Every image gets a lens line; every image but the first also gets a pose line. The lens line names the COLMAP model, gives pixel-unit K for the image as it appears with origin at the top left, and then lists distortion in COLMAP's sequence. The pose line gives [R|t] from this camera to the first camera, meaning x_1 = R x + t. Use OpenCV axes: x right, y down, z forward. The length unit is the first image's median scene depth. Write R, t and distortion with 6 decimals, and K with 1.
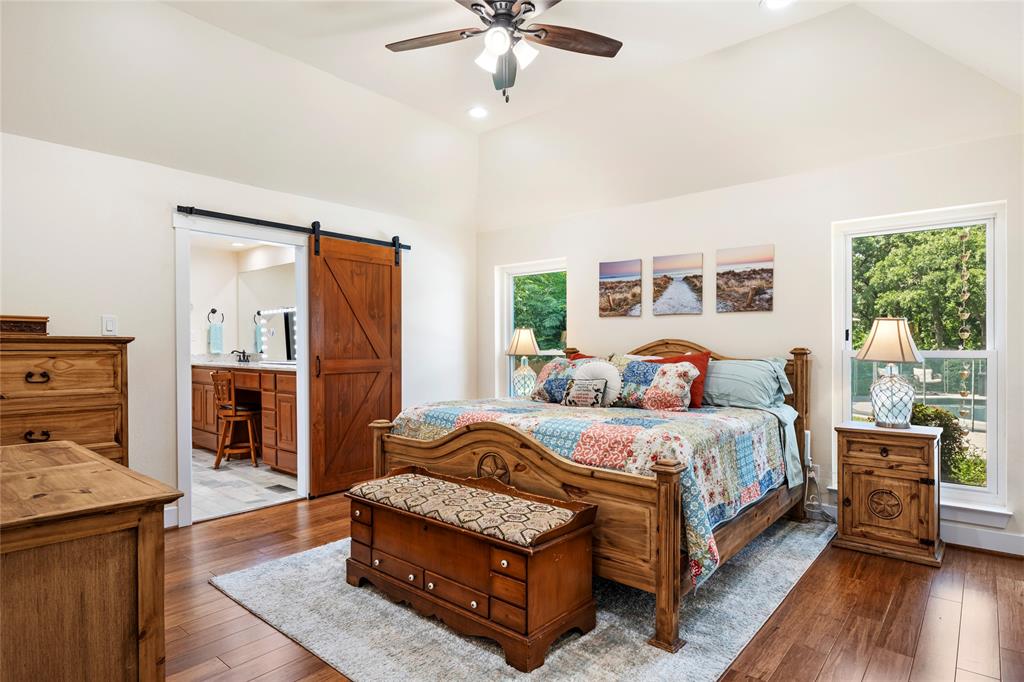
lens RADIAL K [[557.6, 0, 507.4], [0, 557.6, 346.1], [0, 0, 1]] dist [0.001534, -0.005936]
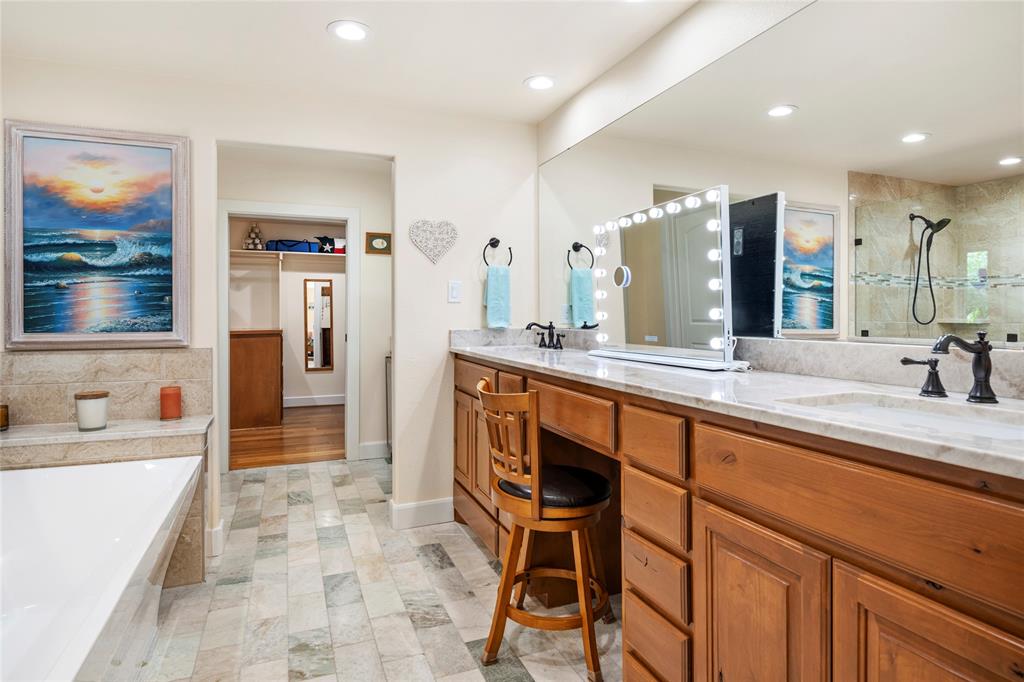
lens RADIAL K [[557.6, 0, 510.4], [0, 557.6, 317.9], [0, 0, 1]] dist [0.001534, -0.005936]
pose [[0.887019, 0.002013, -0.461728, -0.304602], [-0.000361, 0.999993, 0.003666, 0.002299], [0.461732, -0.003085, 0.887014, 0.606099]]
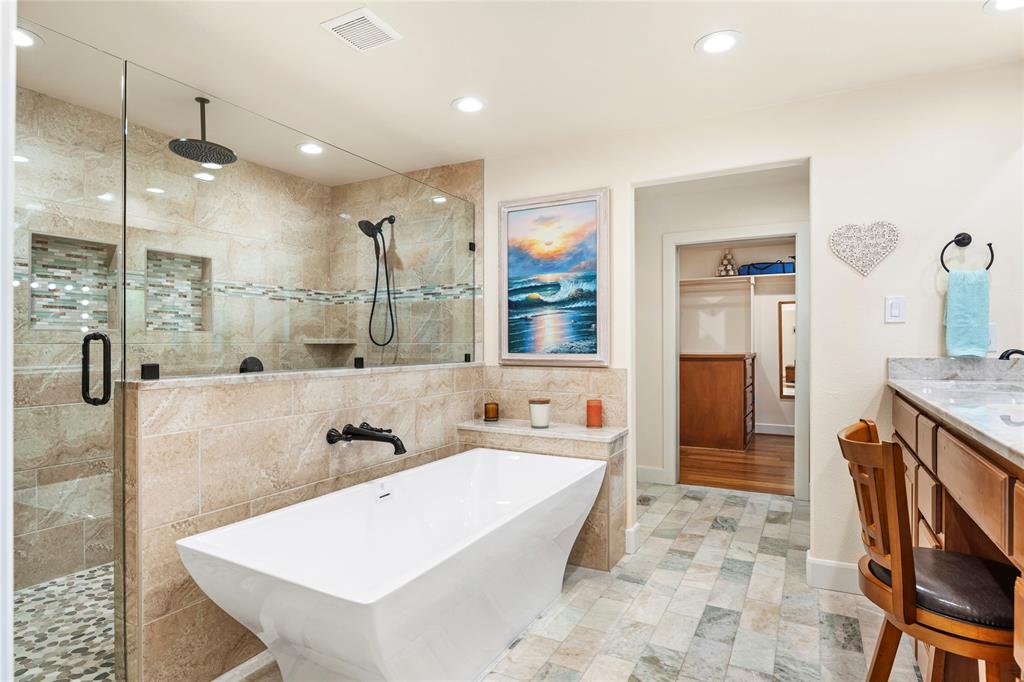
lens RADIAL K [[557.6, 0, 515.6], [0, 557.6, 340.8], [0, 0, 1]] dist [0.001534, -0.005936]
pose [[0.219276, 0.000163, -0.975663, -0.253284], [0.001044, 0.999999, 0.000402, 0.002480], [0.975662, -0.001107, 0.219276, 0.681092]]
